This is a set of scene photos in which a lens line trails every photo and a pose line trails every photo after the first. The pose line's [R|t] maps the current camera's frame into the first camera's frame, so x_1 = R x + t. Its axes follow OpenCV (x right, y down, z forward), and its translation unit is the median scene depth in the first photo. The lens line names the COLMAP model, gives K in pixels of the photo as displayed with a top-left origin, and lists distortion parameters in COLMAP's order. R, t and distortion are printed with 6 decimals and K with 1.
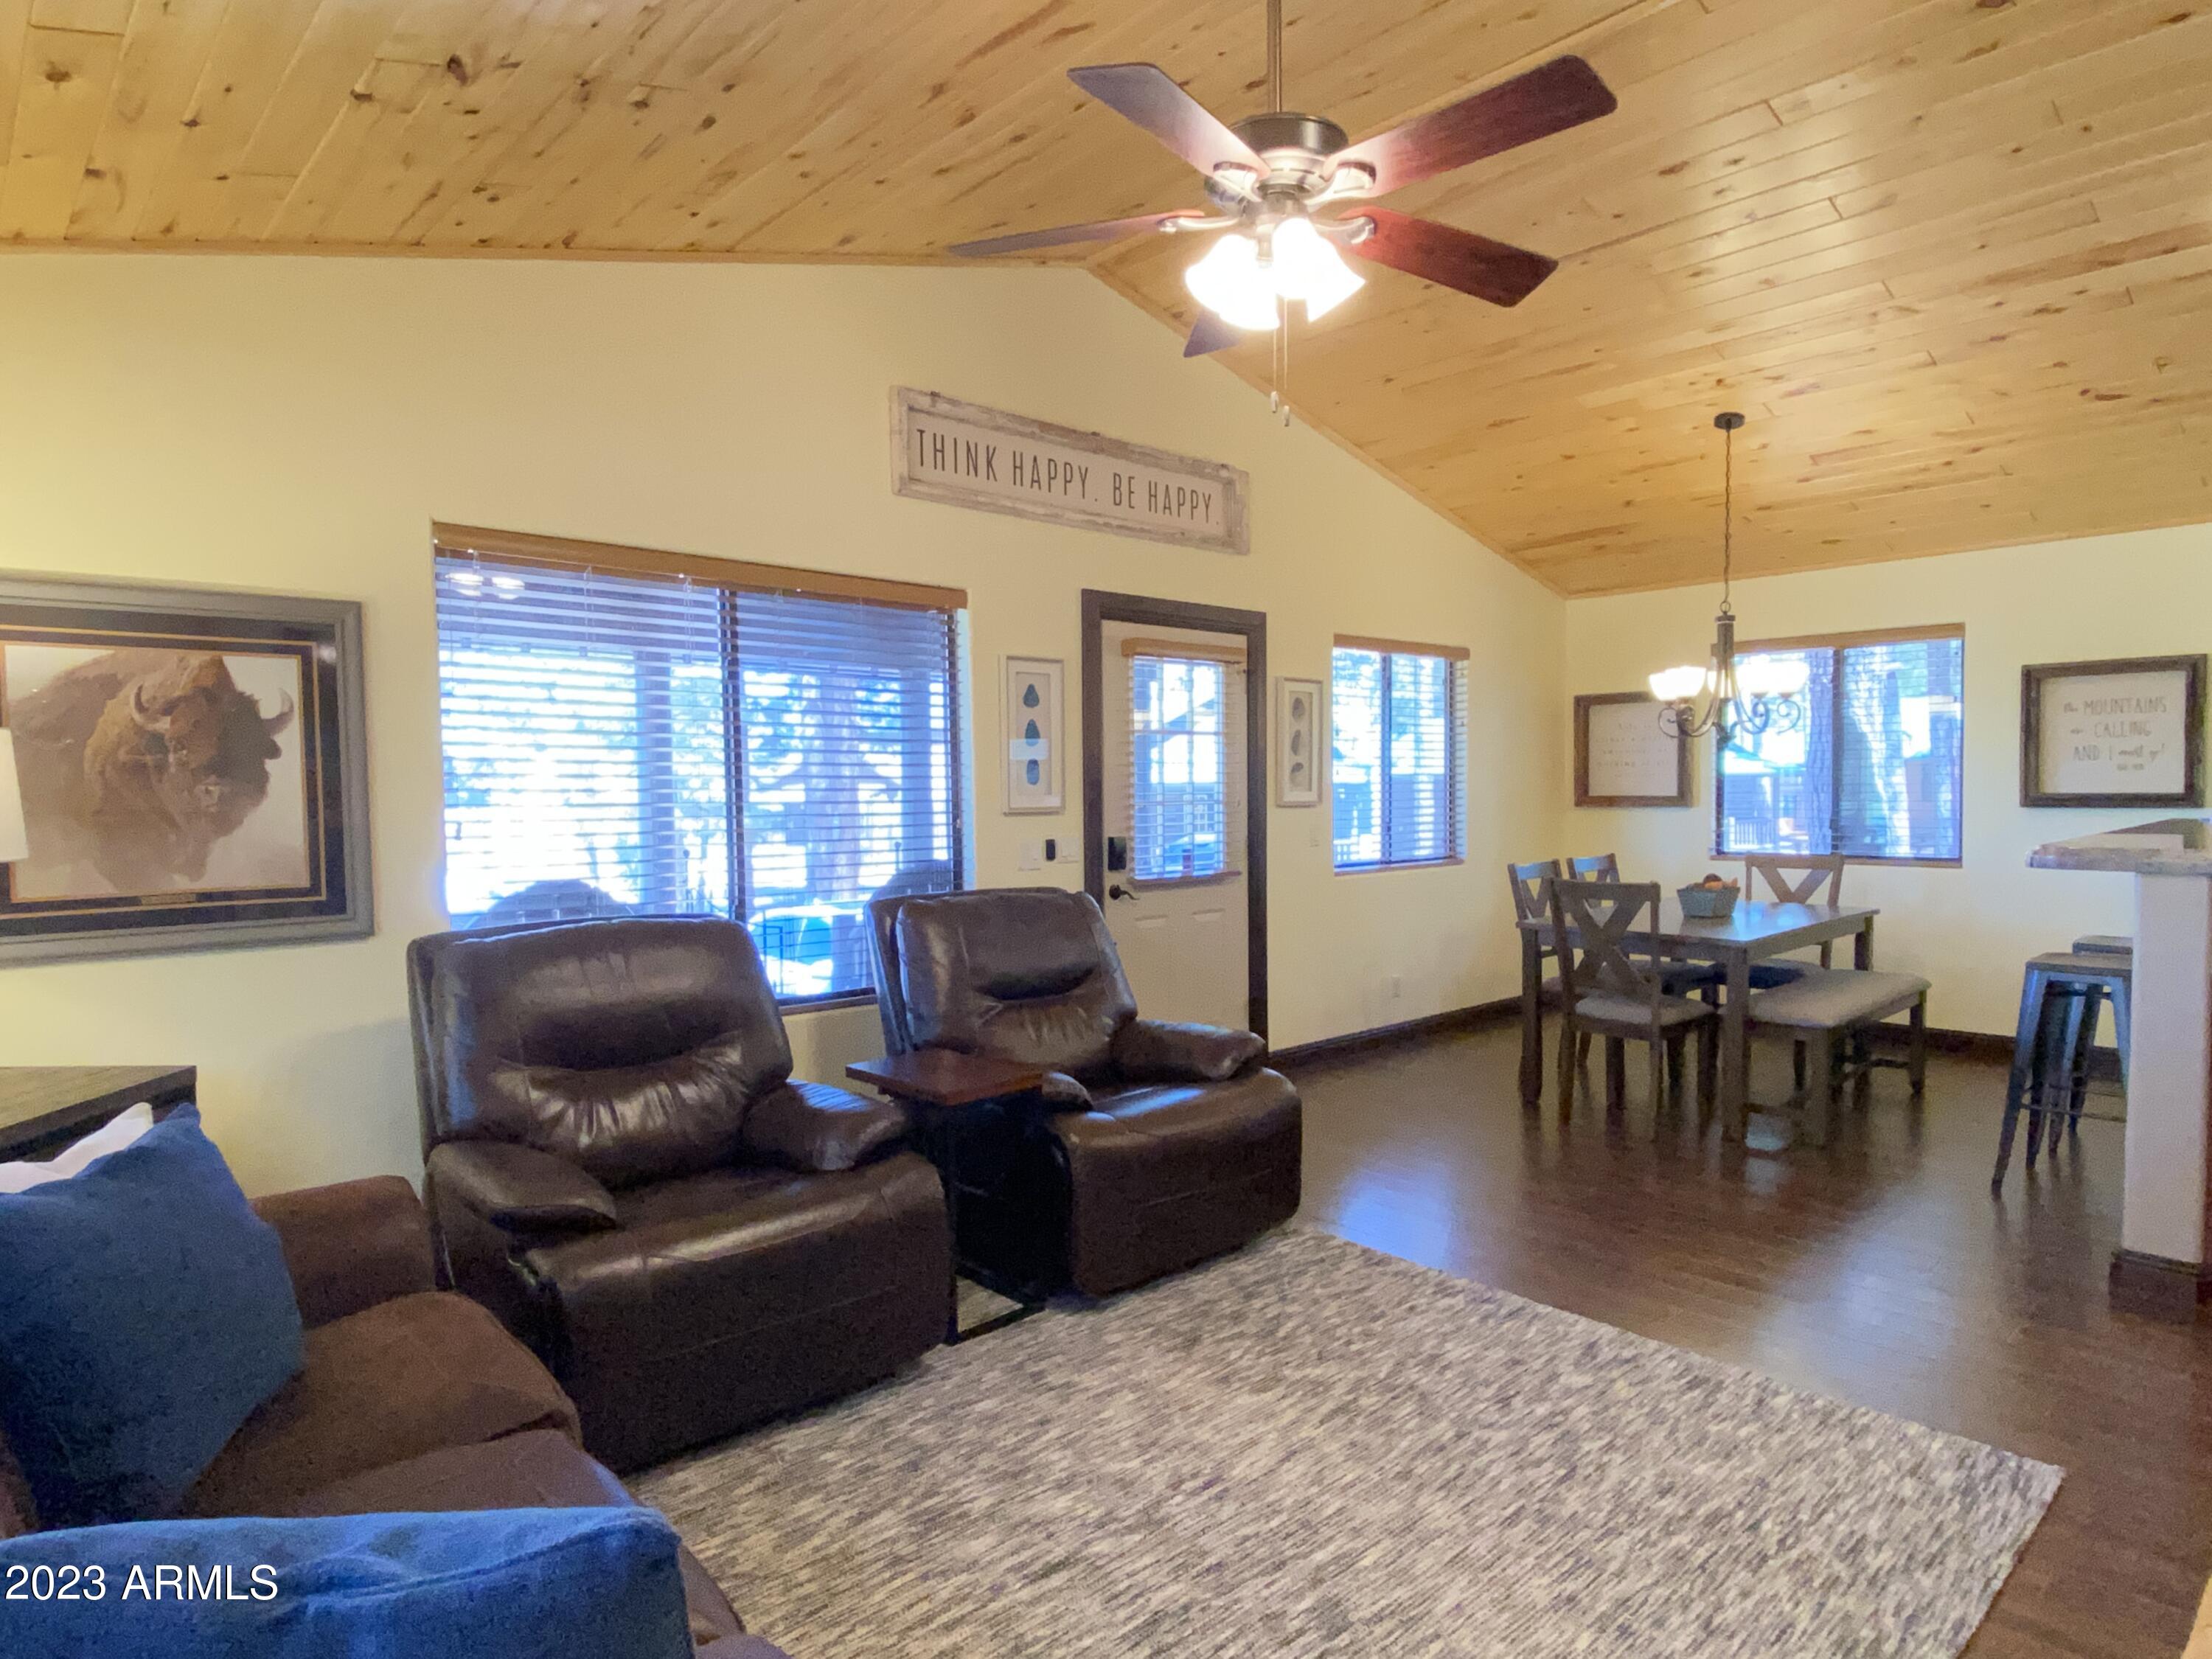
lens RADIAL K [[1275.0, 0, 1084.1], [0, 1275.0, 841.6], [0, 0, 1]] dist [0.040099, -0.039618]
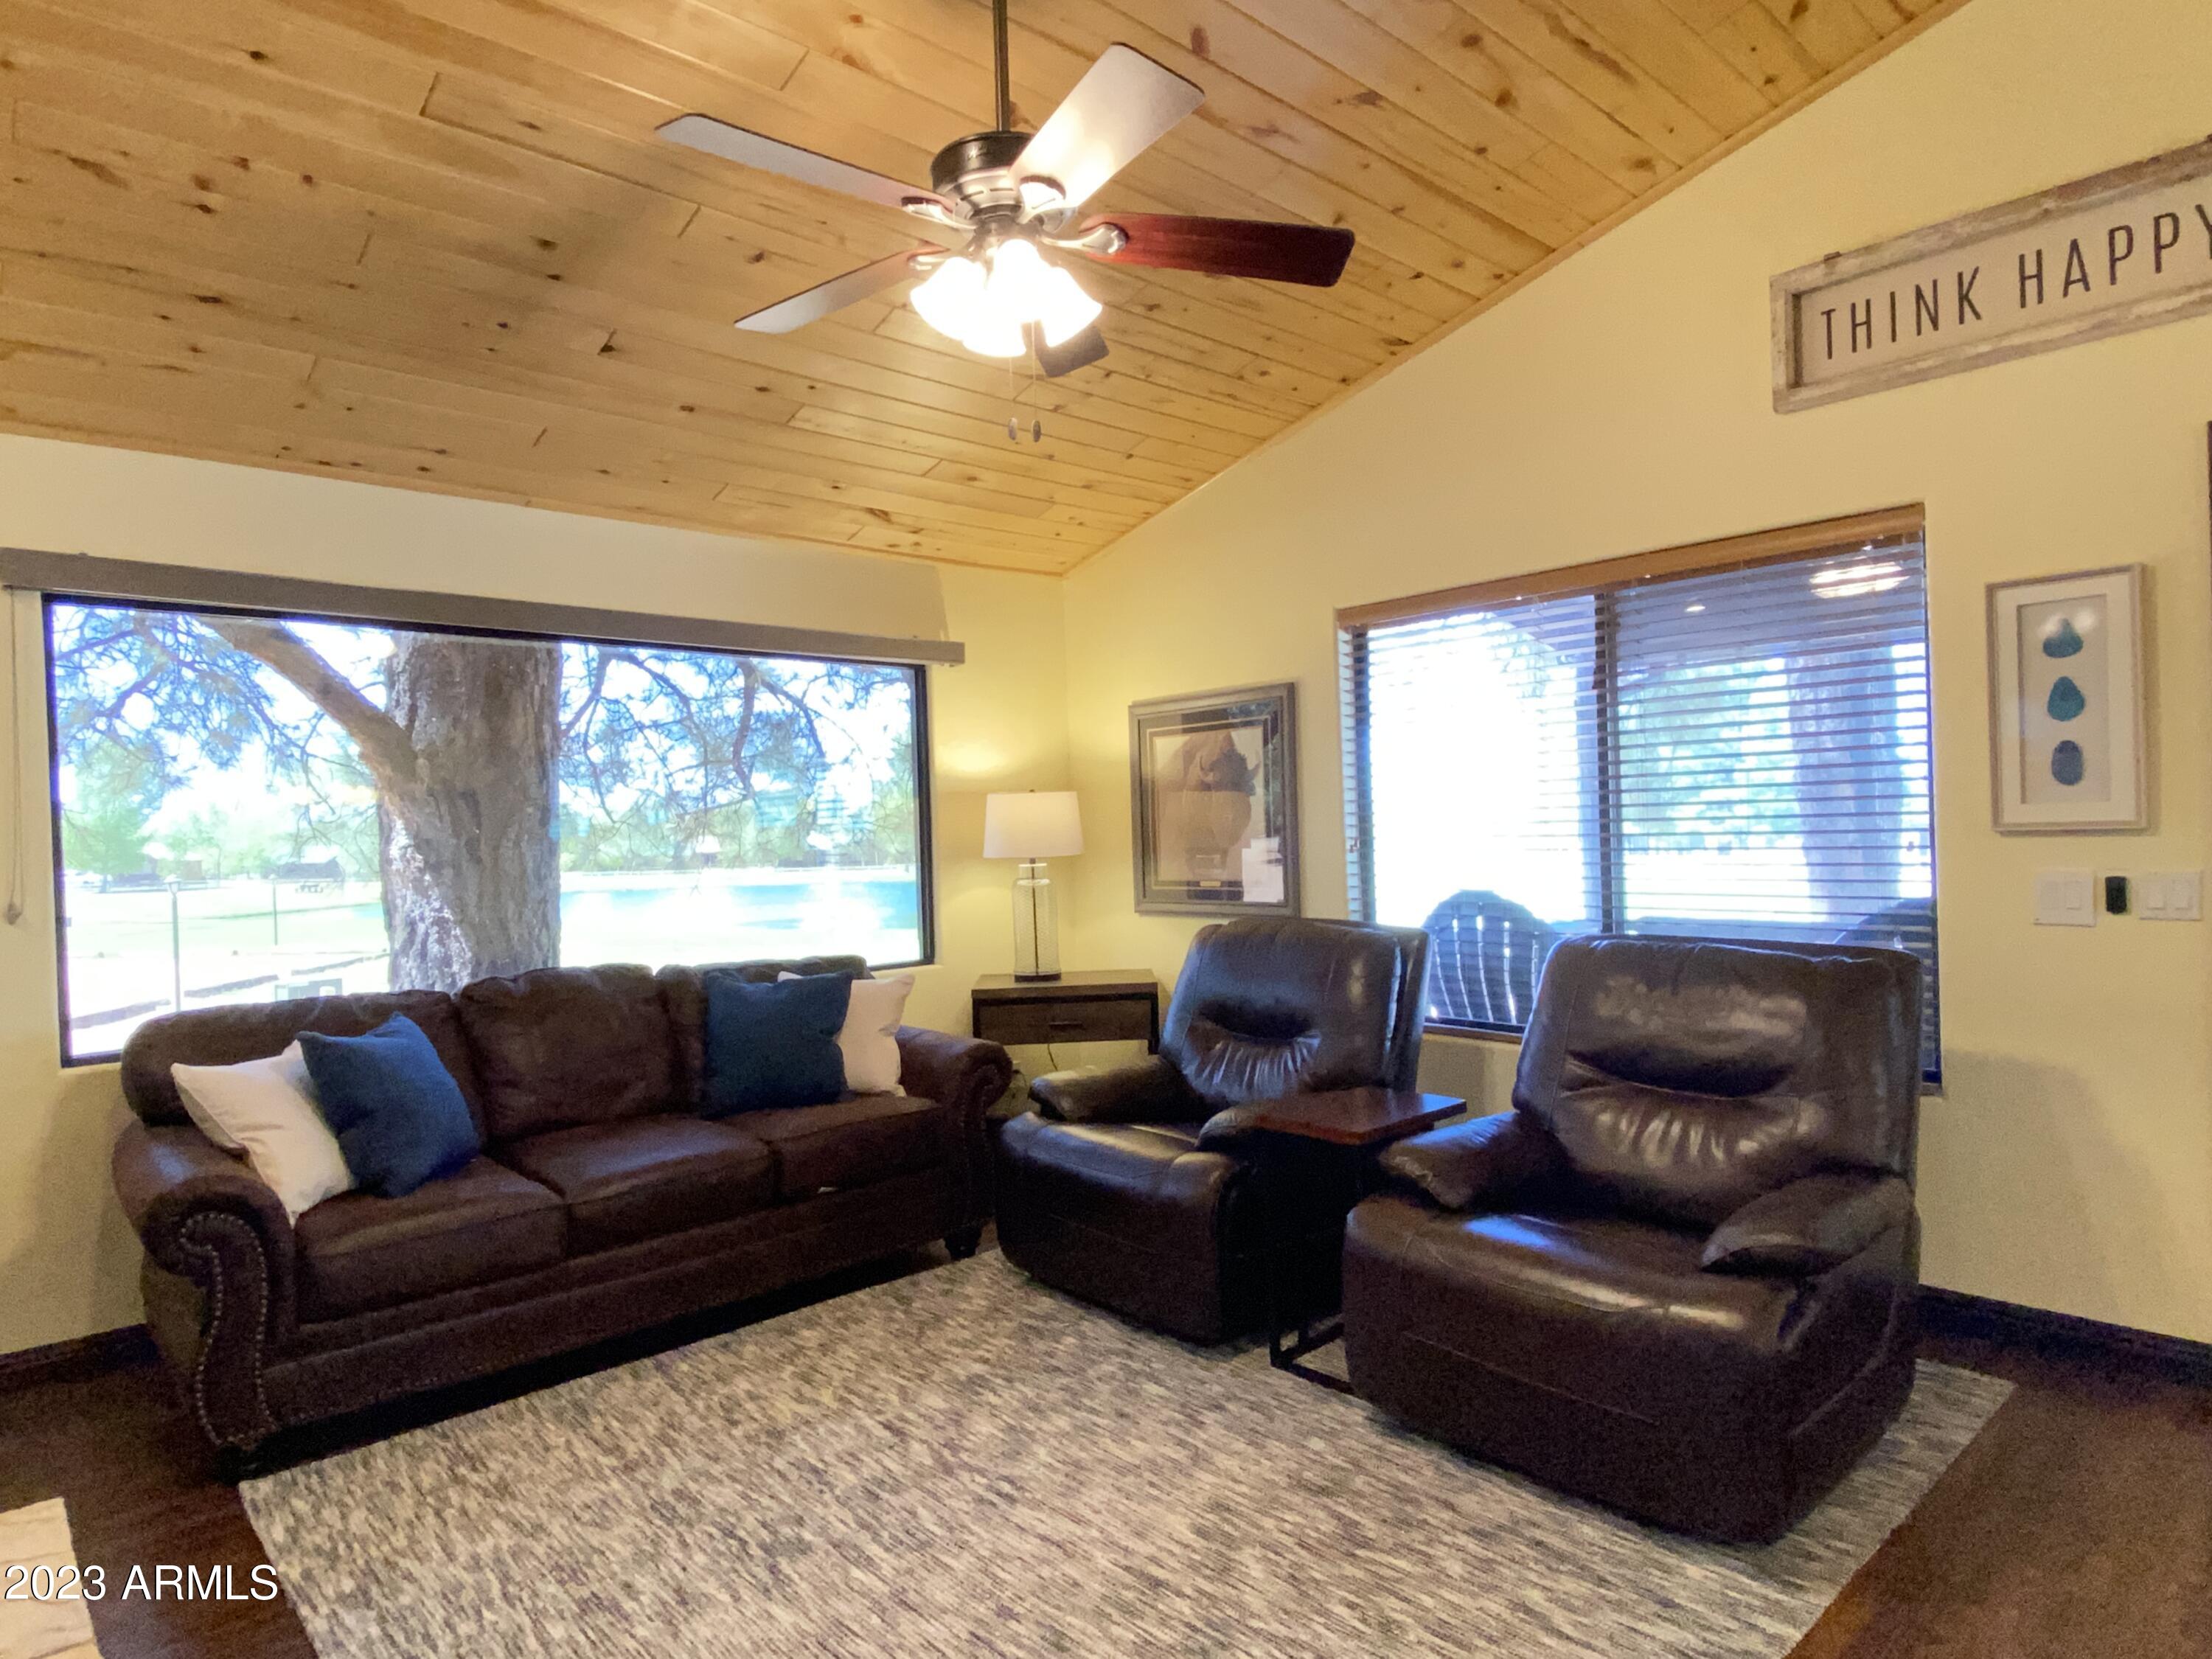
lens RADIAL K [[1275.0, 0, 1113.8], [0, 1275.0, 846.8], [0, 0, 1]] dist [0.040099, -0.039618]
pose [[0.010129, 0.025206, -0.999631, 0.615113], [-0.009829, 0.999636, 0.025107, -0.028466], [0.999900, 0.009571, 0.010373, 0.586782]]
